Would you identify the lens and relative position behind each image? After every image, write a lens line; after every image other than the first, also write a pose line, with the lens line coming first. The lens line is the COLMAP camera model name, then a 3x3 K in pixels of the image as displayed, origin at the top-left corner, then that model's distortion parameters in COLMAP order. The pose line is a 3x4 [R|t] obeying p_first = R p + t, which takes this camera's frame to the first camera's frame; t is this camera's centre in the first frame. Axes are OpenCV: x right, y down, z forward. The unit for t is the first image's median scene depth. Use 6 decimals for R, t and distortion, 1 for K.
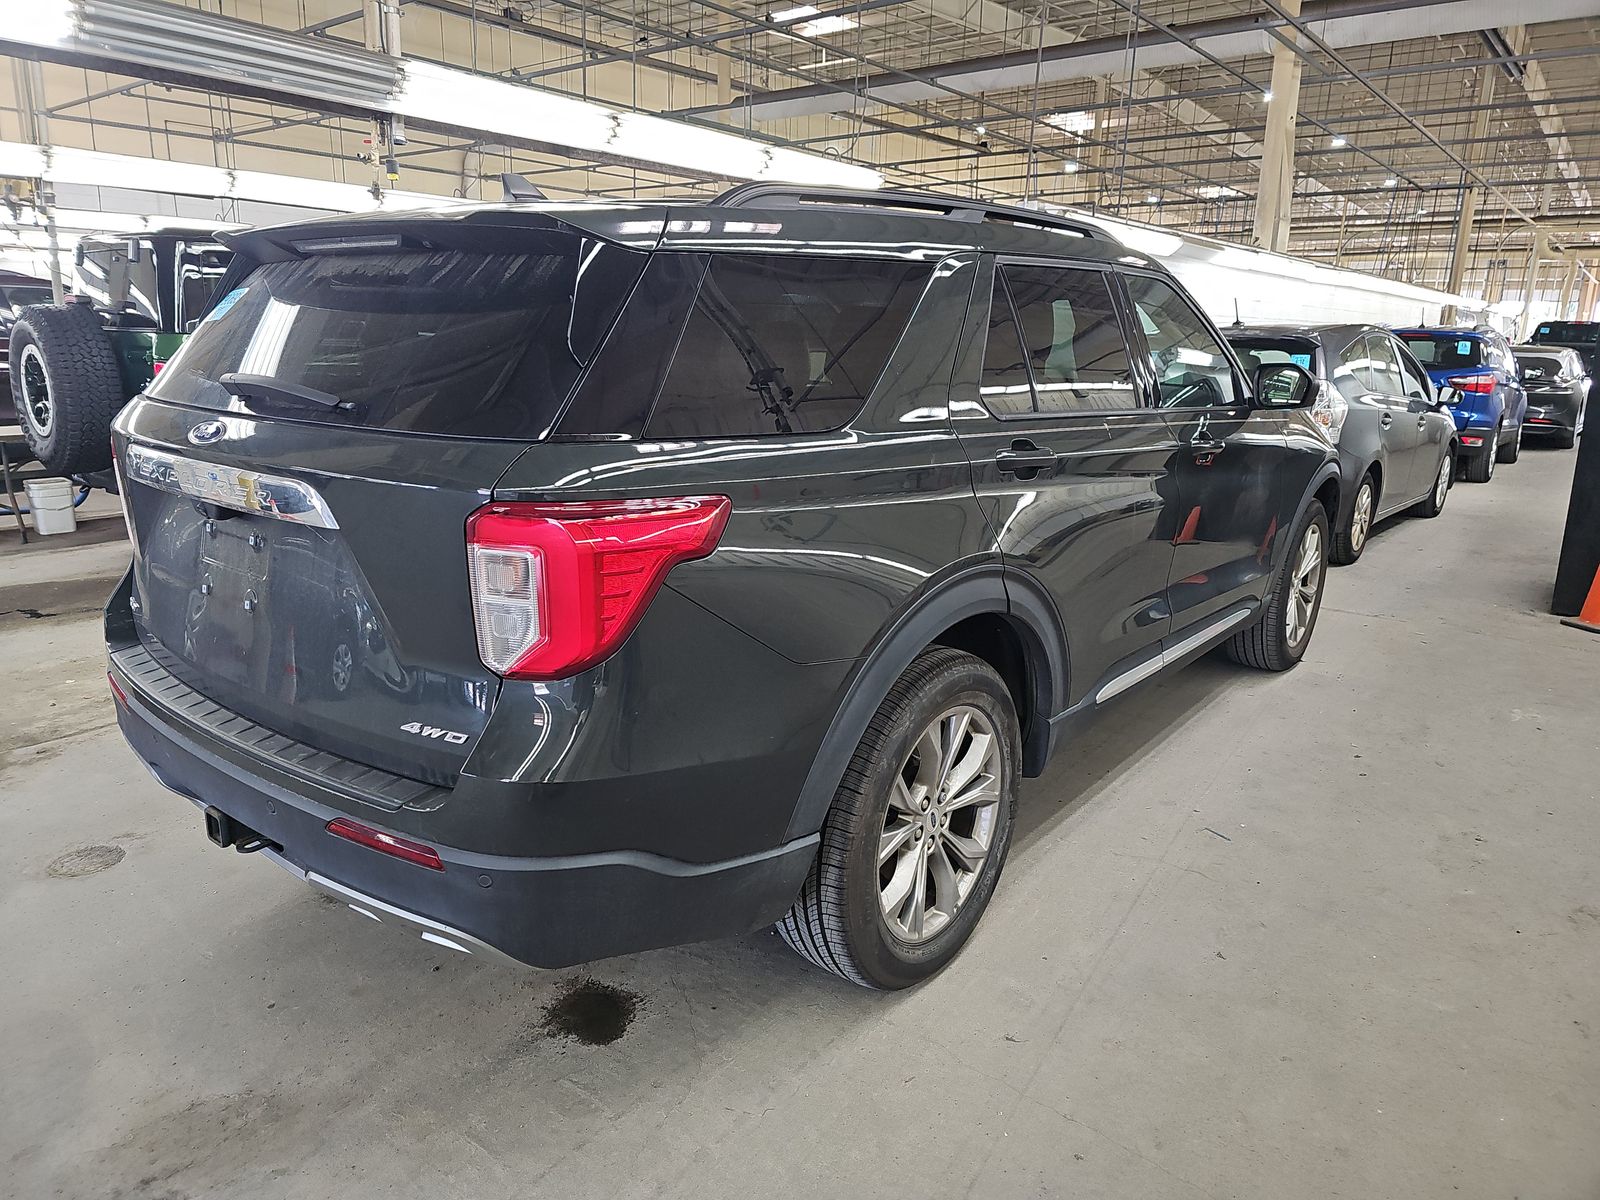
lens RADIAL K [[1076.8, 0, 790.1], [0, 1076.8, 604.4], [0, 0, 1]] dist [0.027621, -0.012936]
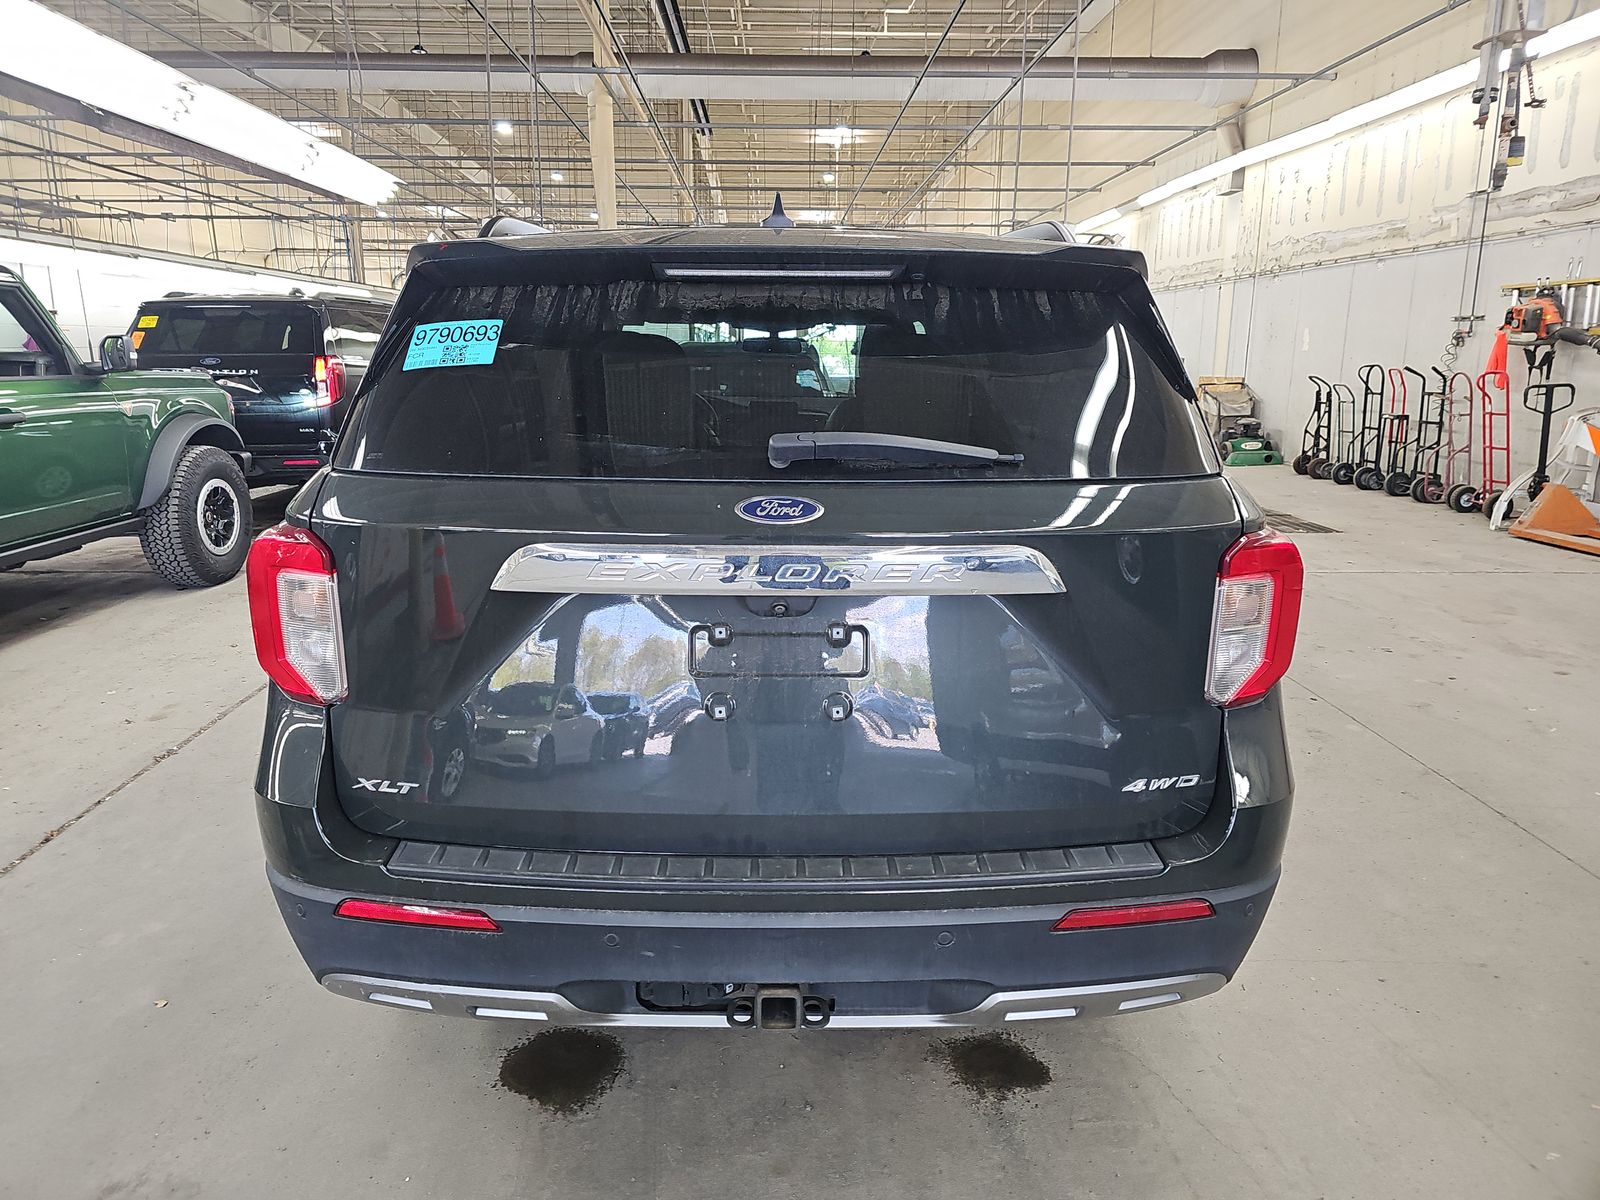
lens RADIAL K [[1076.8, 0, 783.3], [0, 1076.8, 598.0], [0, 0, 1]] dist [0.027621, -0.012936]
pose [[0.756817, -0.161777, 0.633290, -0.850927], [0.173613, 0.983837, 0.043849, -0.105415], [-0.630148, 0.076762, 0.772671, 0.331391]]
